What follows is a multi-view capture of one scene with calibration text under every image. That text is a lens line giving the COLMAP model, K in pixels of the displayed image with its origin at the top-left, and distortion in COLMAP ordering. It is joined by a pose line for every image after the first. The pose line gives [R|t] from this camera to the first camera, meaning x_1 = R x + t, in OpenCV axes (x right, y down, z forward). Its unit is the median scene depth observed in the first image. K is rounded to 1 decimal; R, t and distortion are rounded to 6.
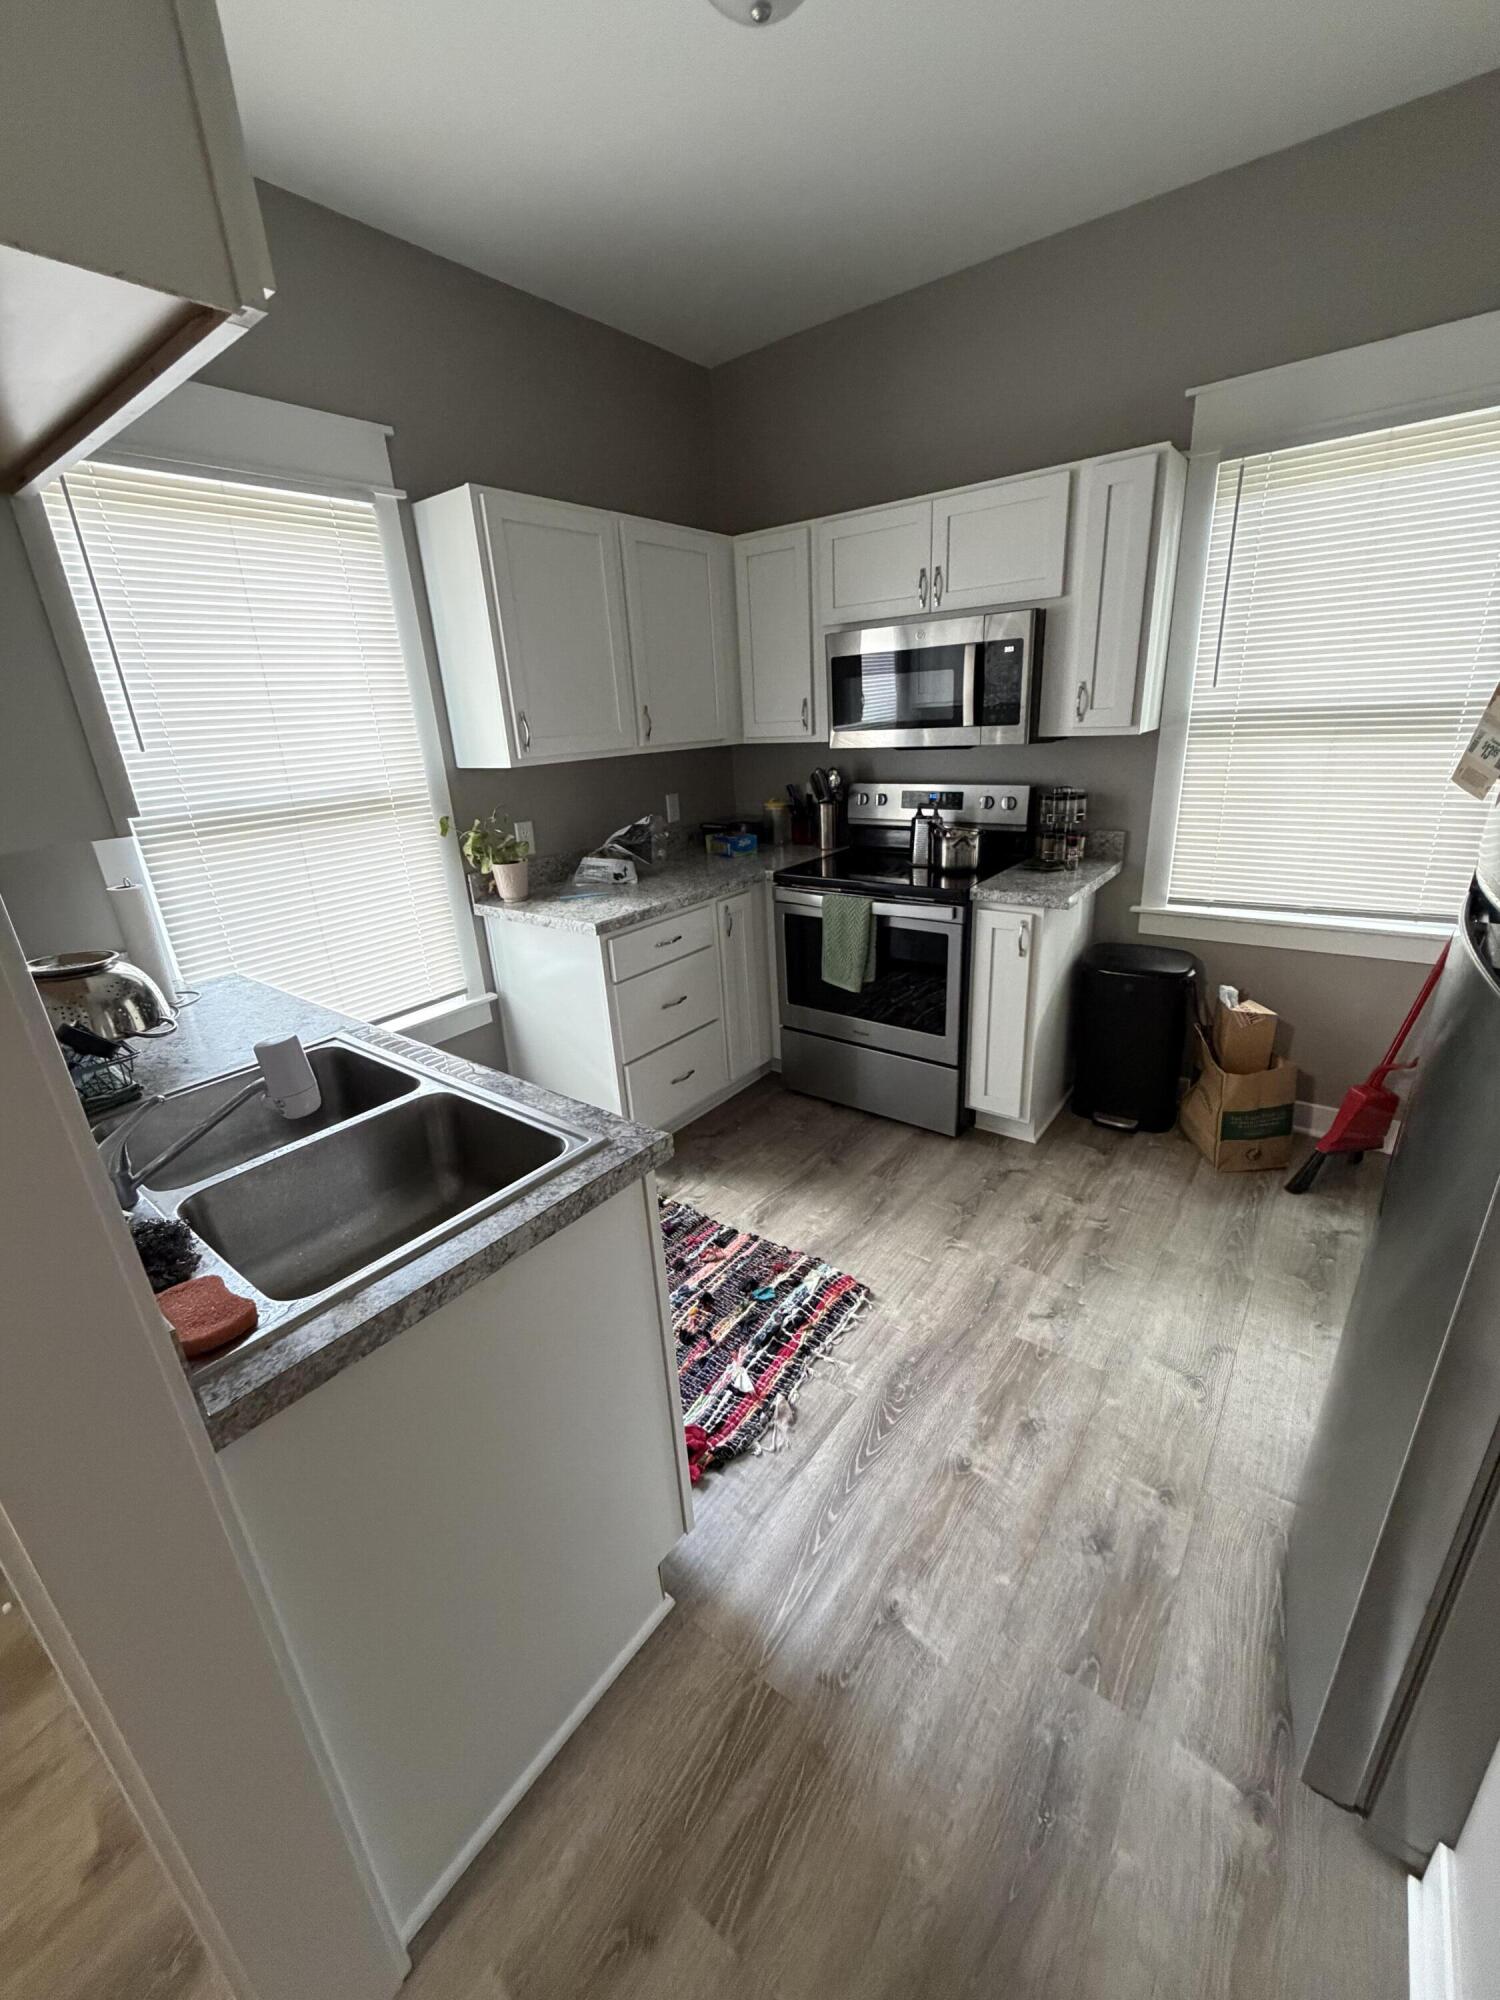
lens RADIAL K [[796.1, 0, 743.8], [0, 796.1, 1001.3], [0, 0, 1]] dist [0.001508, -0.000297]
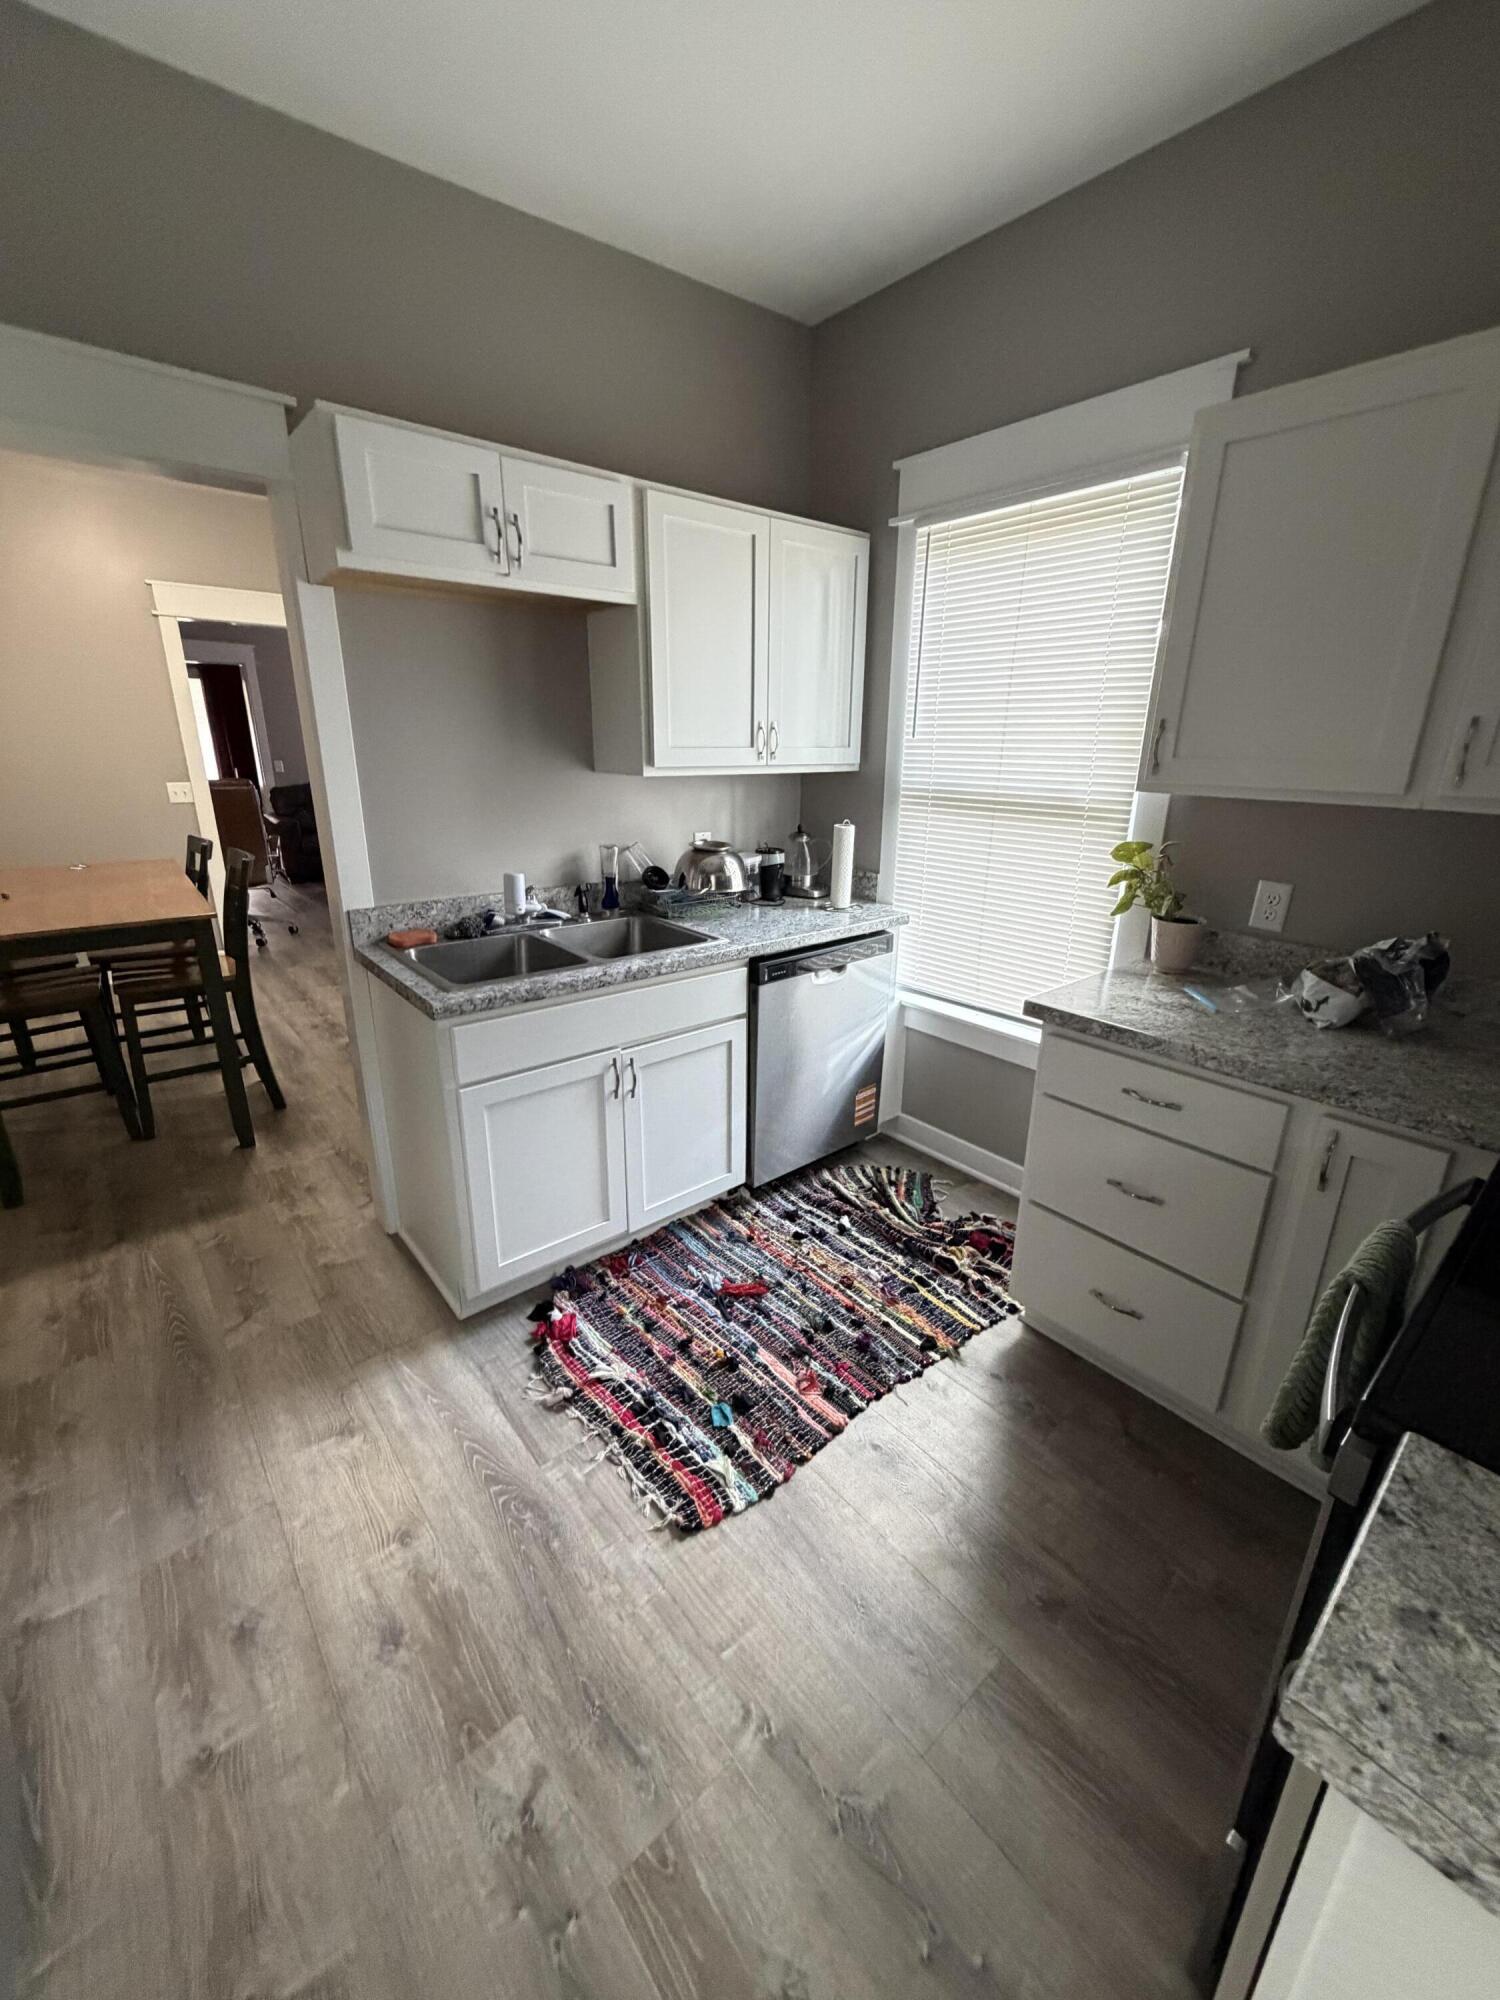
lens RADIAL K [[796.1, 0, 753.6], [0, 796.1, 995.2], [0, 0, 1]] dist [0.001508, -0.000297]
pose [[-0.202591, 0.356506, -0.912064, 0.646713], [-0.340709, 0.847526, 0.406960, -0.373492], [0.918082, 0.393195, -0.050236, 0.926787]]
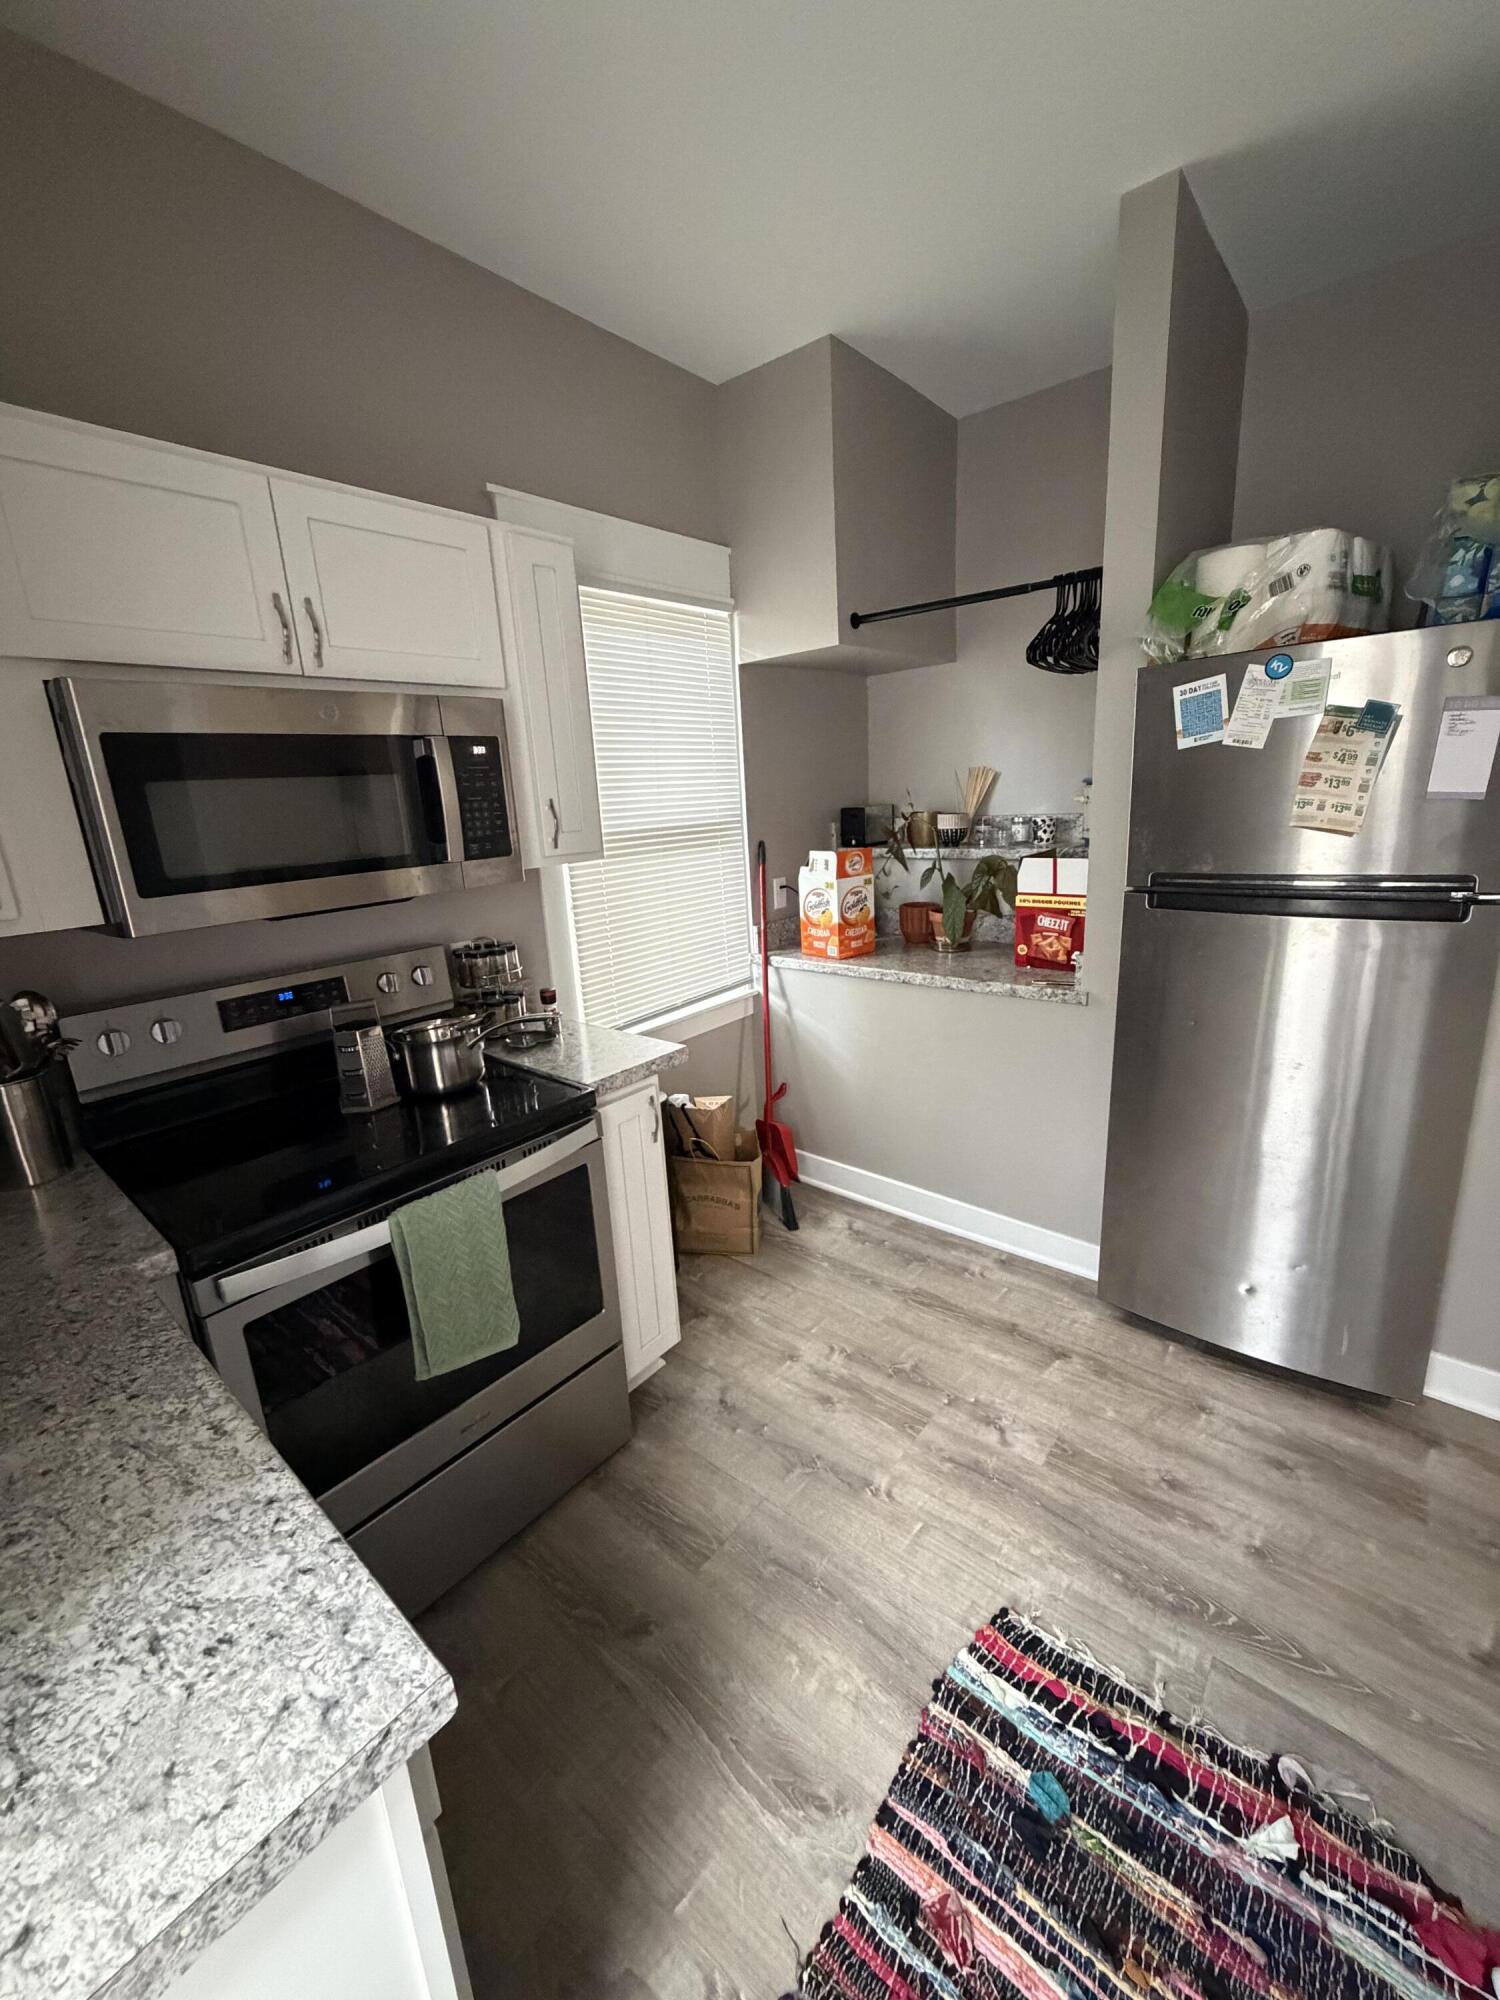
lens RADIAL K [[796.1, 0, 756.6], [0, 796.1, 997.5], [0, 0, 1]] dist [0.001508, -0.000297]
pose [[0.039592, -0.203454, 0.978284, -0.433120], [0.392565, 0.903495, 0.172013, -0.331539], [-0.918872, 0.377230, 0.115641, 0.940809]]
